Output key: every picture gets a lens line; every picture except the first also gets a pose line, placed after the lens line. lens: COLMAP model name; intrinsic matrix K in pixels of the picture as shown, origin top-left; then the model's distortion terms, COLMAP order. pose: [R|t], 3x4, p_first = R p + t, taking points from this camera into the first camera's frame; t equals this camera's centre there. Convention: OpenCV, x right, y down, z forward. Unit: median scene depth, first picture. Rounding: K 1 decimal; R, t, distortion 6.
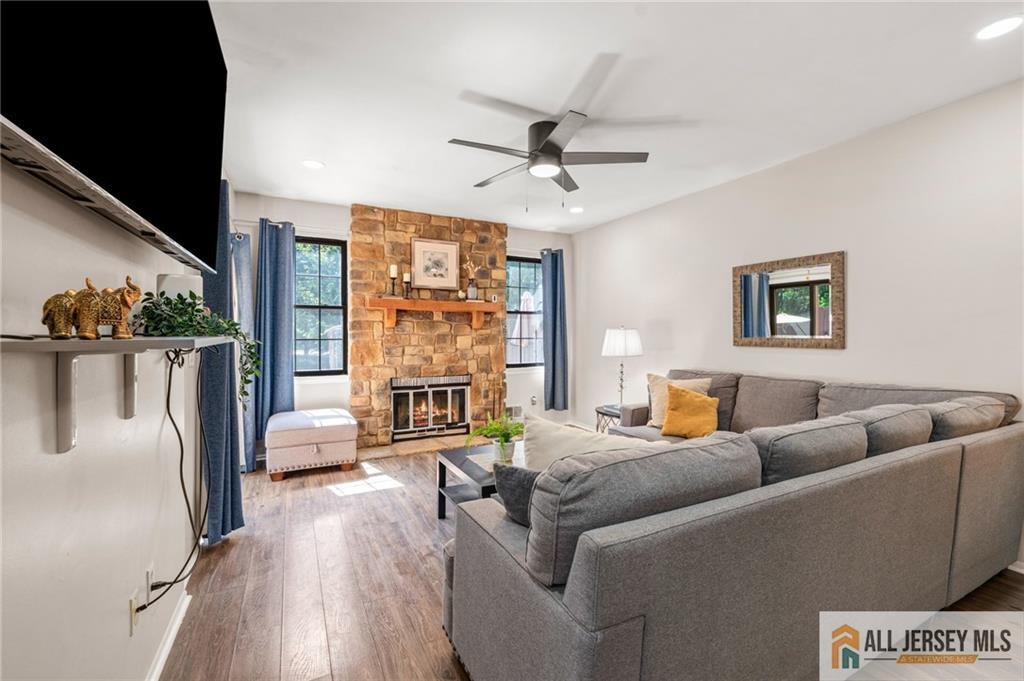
lens RADIAL K [[428.6, 0, 512.0], [0, 428.6, 340.5], [0, 0, 1]] dist [0.000333, 0.000018]
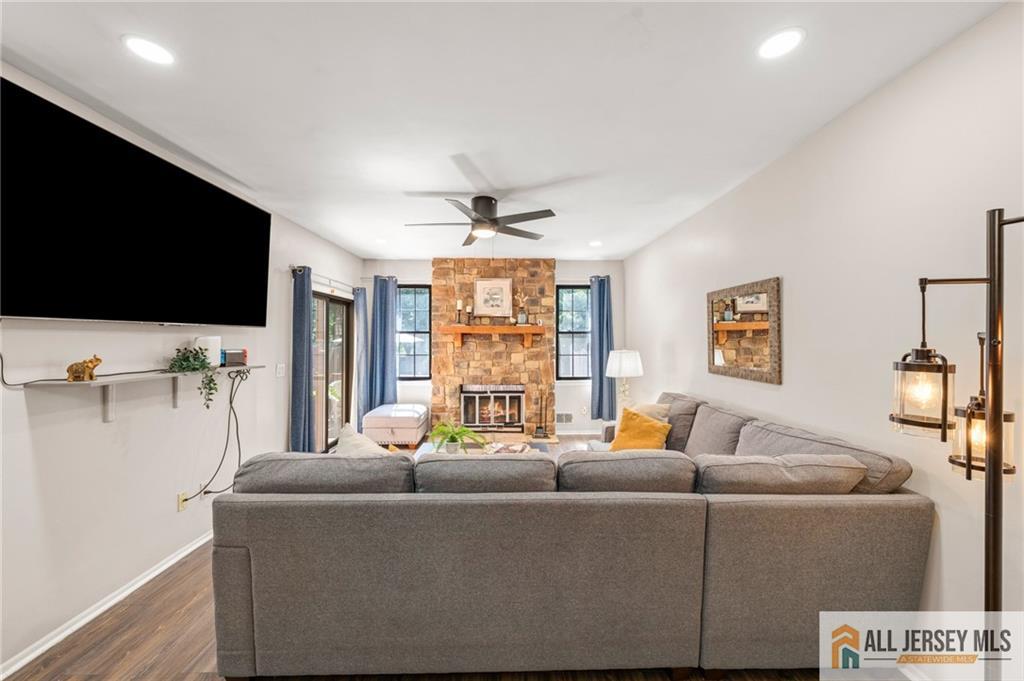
lens RADIAL K [[377.9, 0, 514.3], [0, 377.9, 341.2], [0, 0, 1]] dist [-0.000335, -0.000081]
pose [[0.895619, 0.002266, -0.444816, 0.389712], [-0.006431, 0.999948, -0.007855, -0.038872], [0.444775, 0.009896, 0.895588, 0.019290]]
